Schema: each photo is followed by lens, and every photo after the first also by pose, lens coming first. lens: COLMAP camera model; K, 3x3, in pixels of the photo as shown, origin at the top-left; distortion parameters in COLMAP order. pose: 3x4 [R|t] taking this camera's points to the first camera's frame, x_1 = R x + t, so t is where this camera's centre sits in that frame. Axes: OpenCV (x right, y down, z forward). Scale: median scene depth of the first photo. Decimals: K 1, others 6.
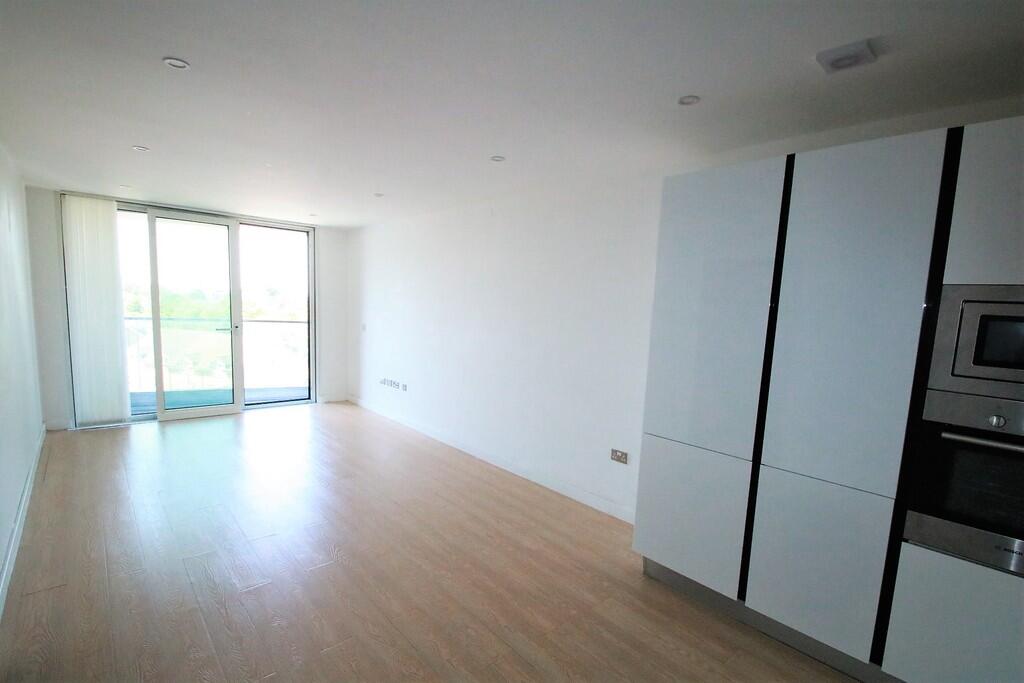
lens RADIAL K [[478.4, 0, 511.0], [0, 478.4, 362.2], [0, 0, 1]] dist [-0.000885, -0.000177]
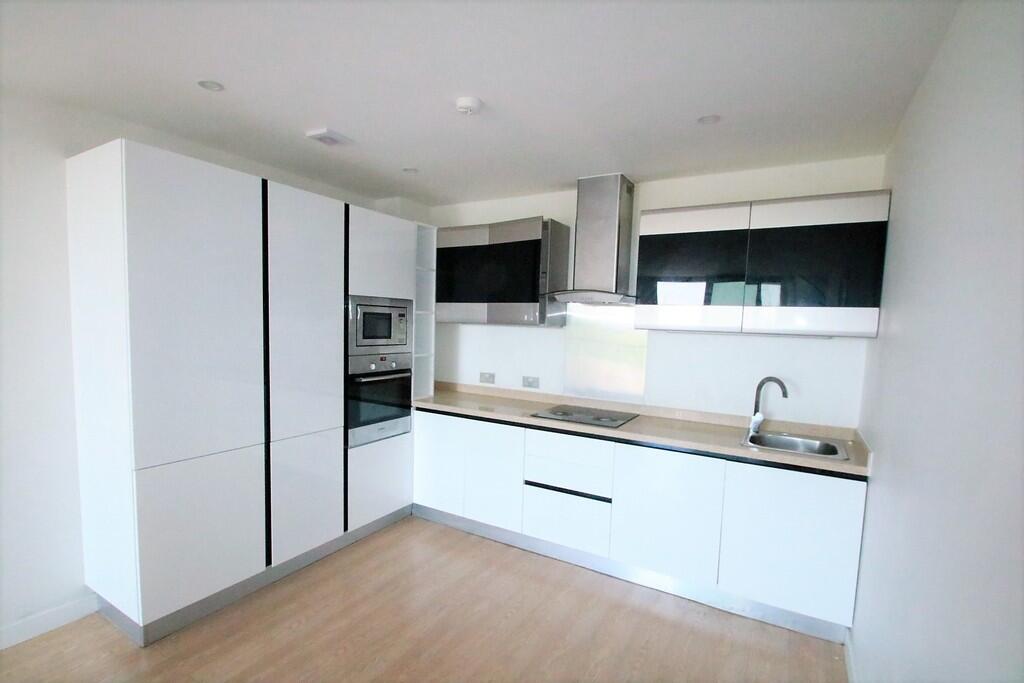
lens RADIAL K [[478.4, 0, 511.0], [0, 478.4, 362.2], [0, 0, 1]] dist [-0.000885, -0.000177]
pose [[-0.297279, -0.136116, 0.945038, -0.892814], [0.070152, 0.983997, 0.163794, -0.158313], [-0.952210, 0.114989, -0.282973, 0.922237]]
